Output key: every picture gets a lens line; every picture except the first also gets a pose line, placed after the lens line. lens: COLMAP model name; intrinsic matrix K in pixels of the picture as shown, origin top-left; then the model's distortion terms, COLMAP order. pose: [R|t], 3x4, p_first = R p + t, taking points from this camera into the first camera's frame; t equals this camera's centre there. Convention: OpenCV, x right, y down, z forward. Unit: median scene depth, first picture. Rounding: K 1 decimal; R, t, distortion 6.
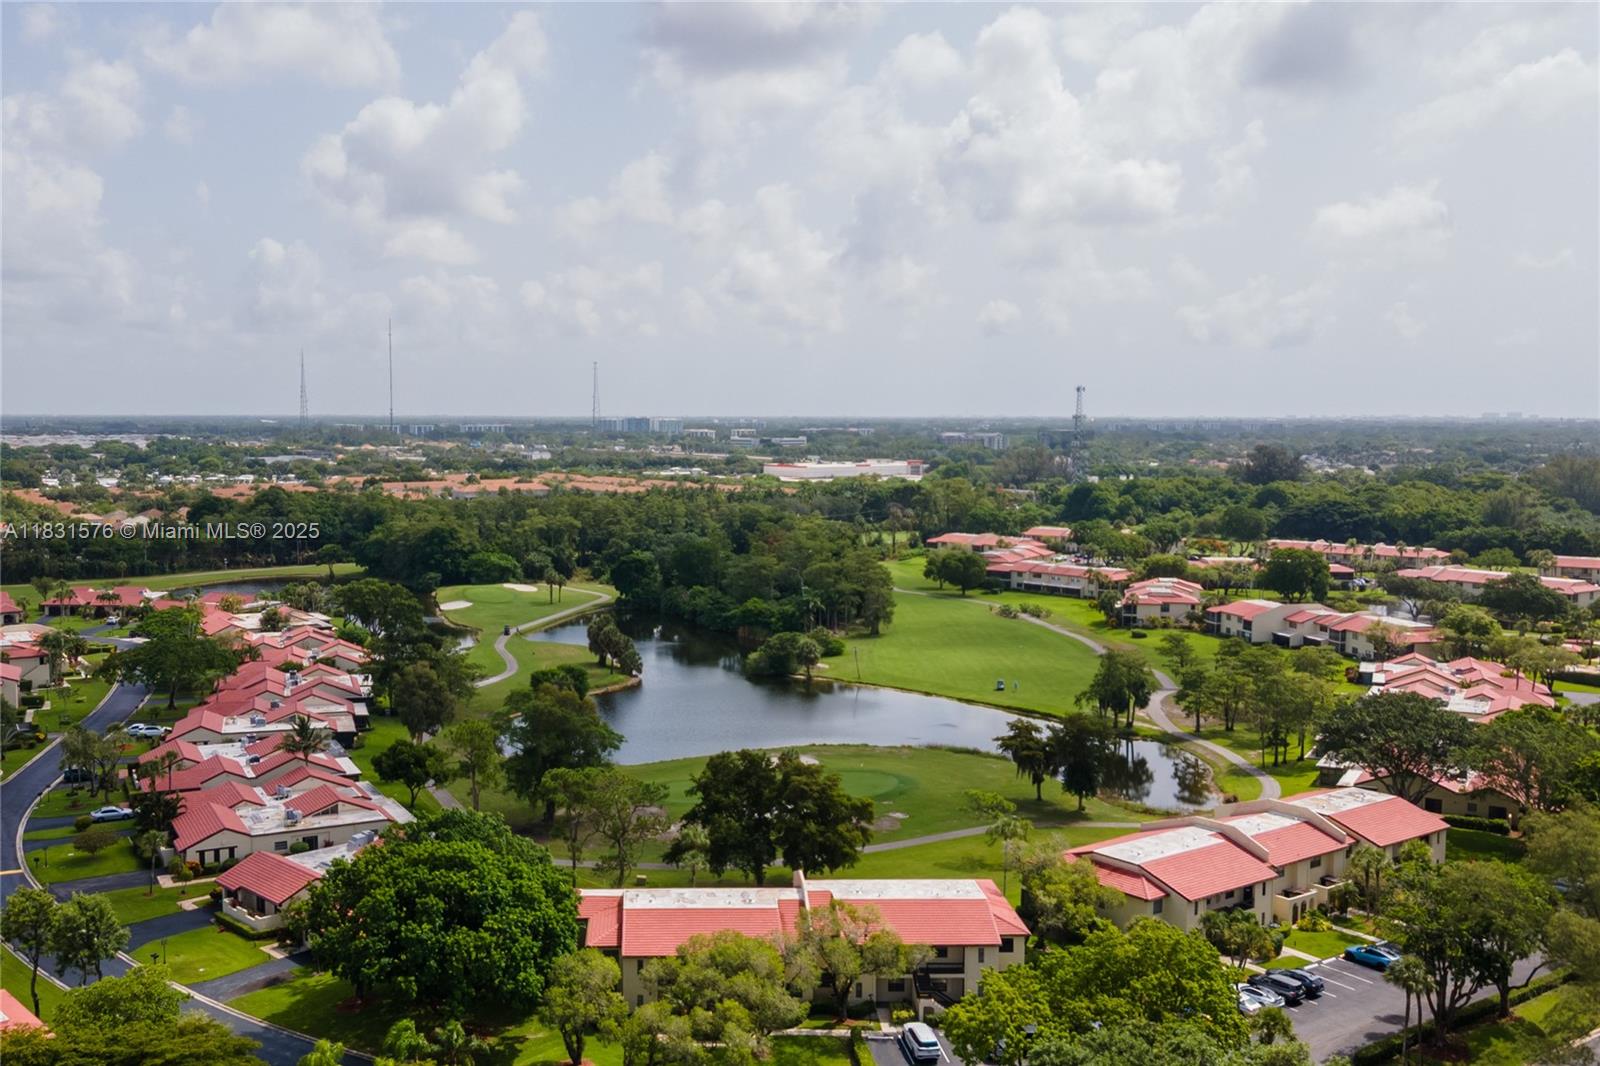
lens RADIAL K [[1566.4, 0, 800.0], [0, 1566.4, 533.0], [0, 0, 1]] dist [0.001233, -0.003225]
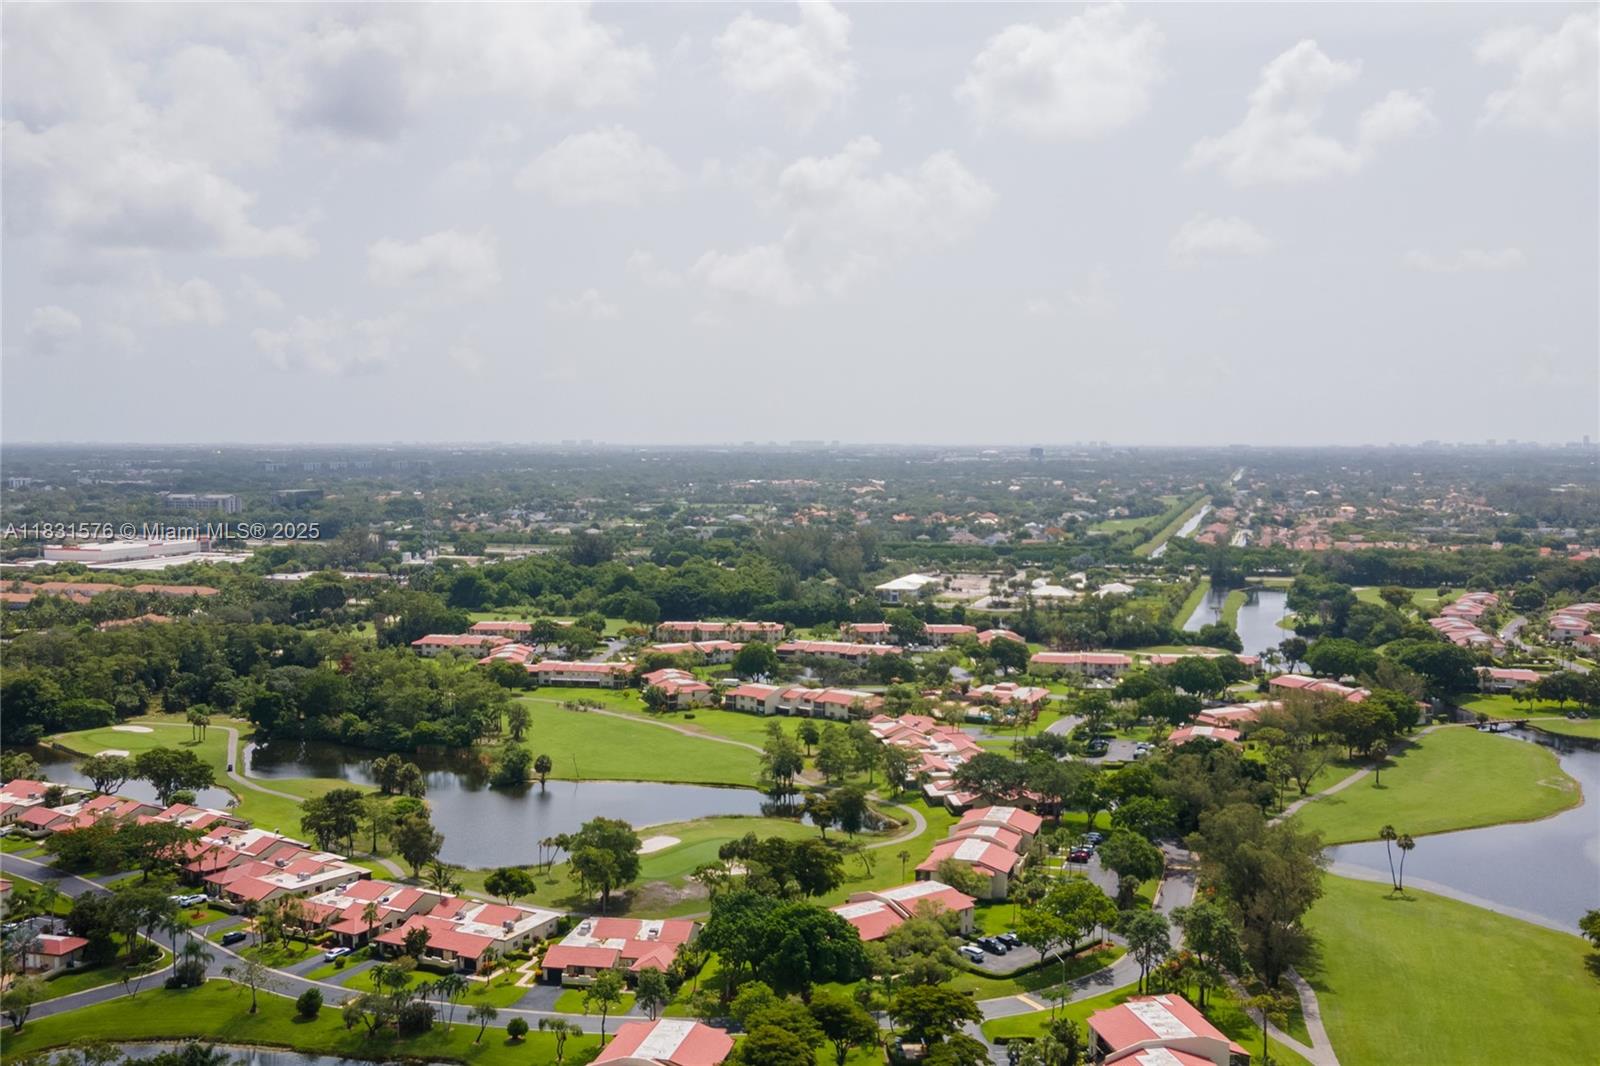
lens RADIAL K [[1566.4, 0, 800.0], [0, 1566.4, 533.0], [0, 0, 1]] dist [0.001233, -0.003225]
pose [[0.804384, -0.053446, 0.591701, -0.482185], [0.047853, 0.998538, 0.025140, -0.119426], [-0.592179, 0.008092, 0.805766, -0.223919]]
